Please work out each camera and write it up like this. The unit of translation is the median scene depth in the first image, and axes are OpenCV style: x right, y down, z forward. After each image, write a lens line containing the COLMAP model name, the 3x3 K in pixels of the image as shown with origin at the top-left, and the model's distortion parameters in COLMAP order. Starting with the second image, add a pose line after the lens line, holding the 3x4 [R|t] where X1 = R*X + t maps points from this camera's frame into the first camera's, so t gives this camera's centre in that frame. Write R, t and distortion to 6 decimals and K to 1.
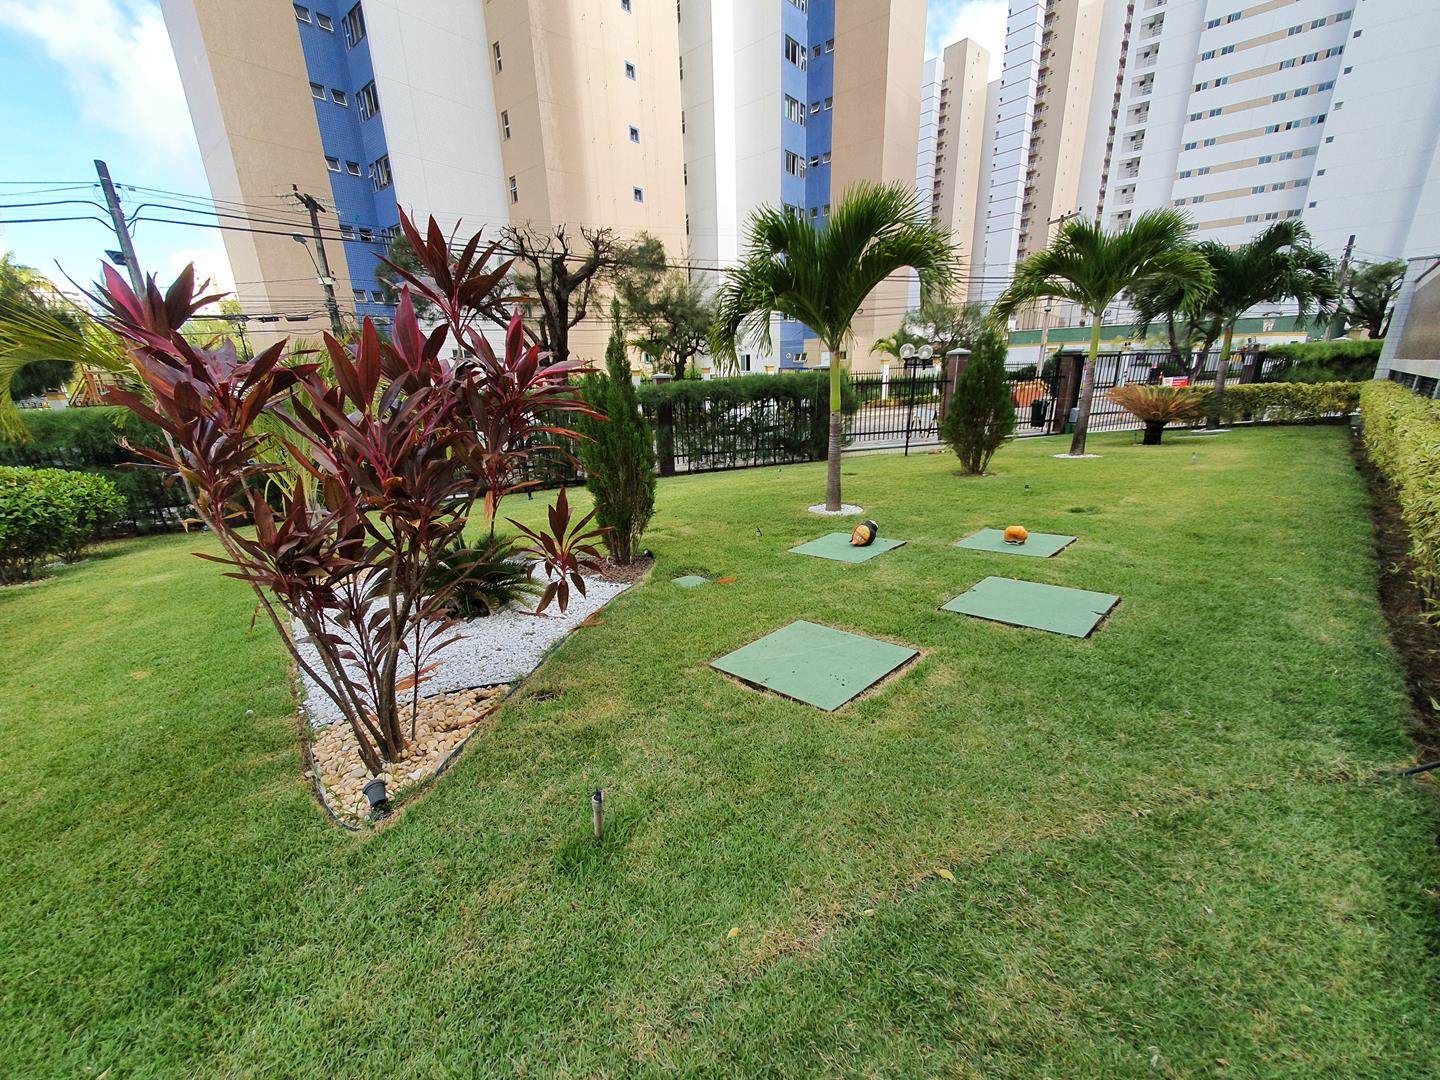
lens RADIAL K [[569.7, 0, 721.5], [0, 569.7, 541.1], [0, 0, 1]] dist [0.007025, -0.000849]
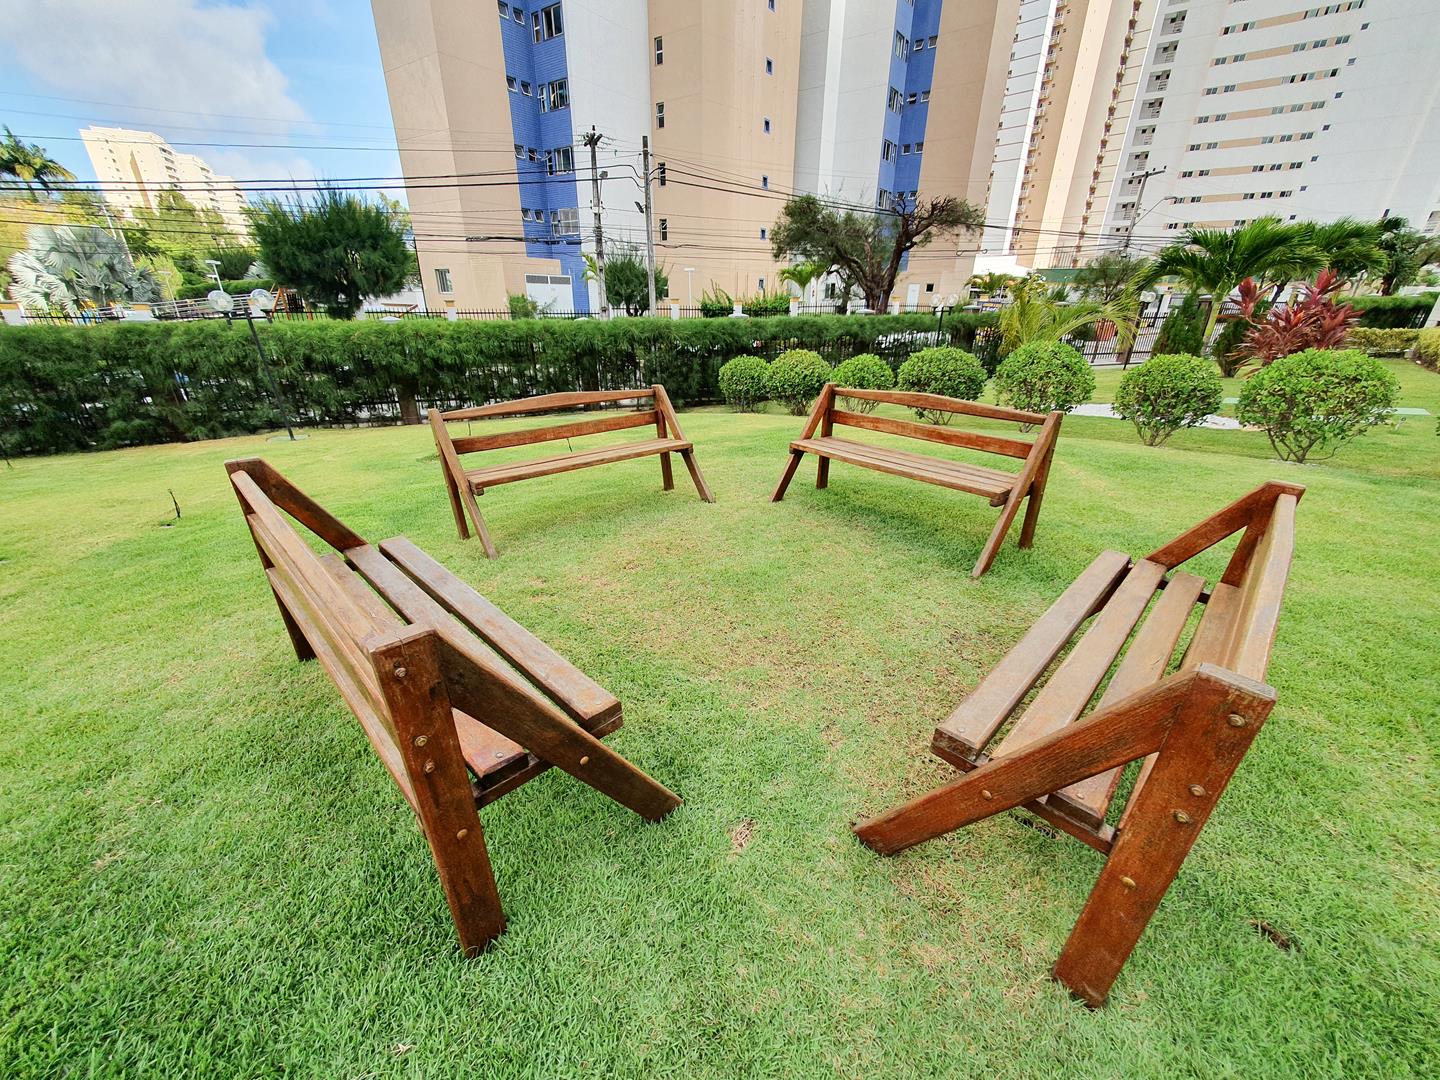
lens RADIAL K [[569.7, 0, 722.2], [0, 569.7, 542.7], [0, 0, 1]] dist [0.007025, -0.000849]
pose [[0.997424, 0.010521, 0.070949, -0.272733], [-0.018917, 0.992748, 0.118720, 0.045584], [-0.069186, -0.119757, 0.990390, -0.146902]]
